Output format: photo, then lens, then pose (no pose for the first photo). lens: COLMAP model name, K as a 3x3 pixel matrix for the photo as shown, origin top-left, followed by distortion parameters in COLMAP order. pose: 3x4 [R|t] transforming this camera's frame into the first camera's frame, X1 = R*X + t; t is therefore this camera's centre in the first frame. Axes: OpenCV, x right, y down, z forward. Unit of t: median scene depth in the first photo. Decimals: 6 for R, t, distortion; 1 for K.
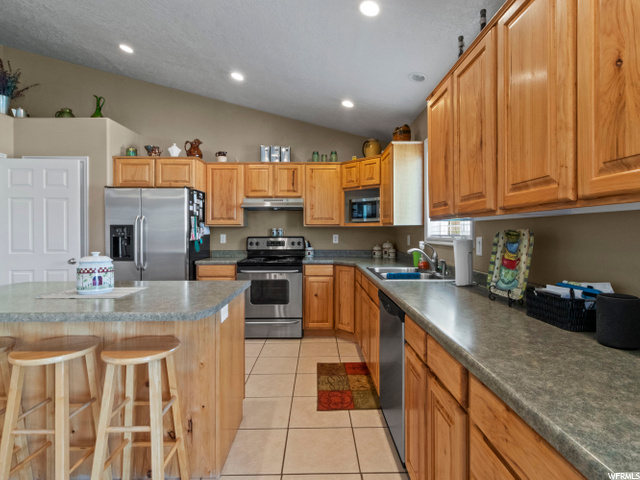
lens RADIAL K [[332.9, 0, 324.3], [0, 332.9, 231.6], [0, 0, 1]] dist [-0.001789, -0.000257]
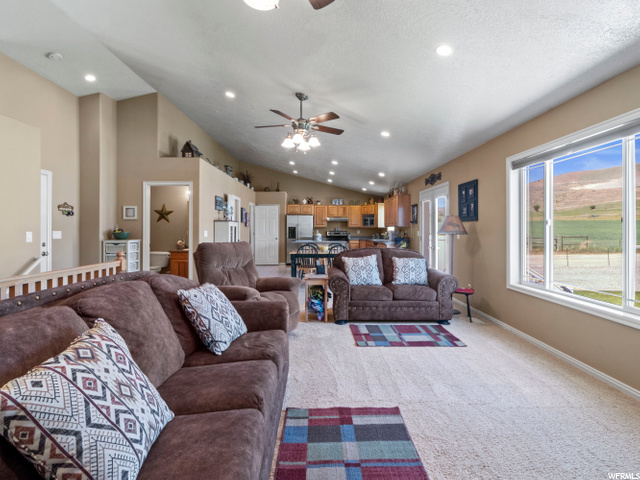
lens RADIAL K [[332.9, 0, 324.3], [0, 332.9, 231.6], [0, 0, 1]] dist [-0.001789, -0.000257]
pose [[0.999965, 0.007370, 0.003943, -0.287707], [-0.007386, 0.999964, 0.004090, 0.010817], [-0.003913, -0.004119, 0.999984, -1.952855]]
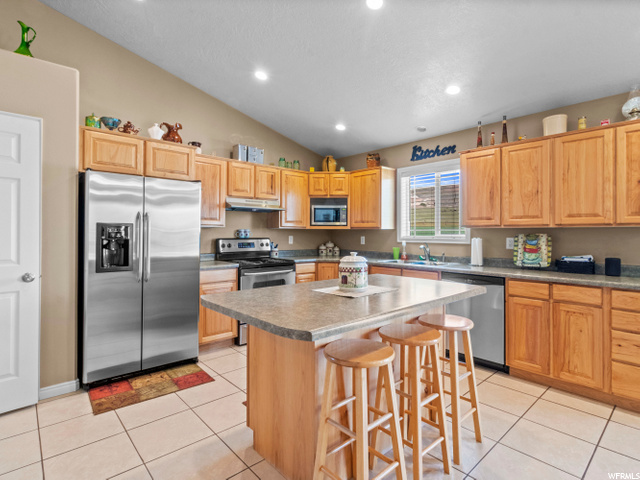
lens RADIAL K [[332.9, 0, 324.3], [0, 332.9, 231.6], [0, 0, 1]] dist [-0.001789, -0.000257]
pose [[0.750576, 0.008432, 0.660730, -0.675825], [-0.006382, 0.999964, -0.005512, 0.000028], [-0.660753, -0.000079, 0.750603, 0.121135]]
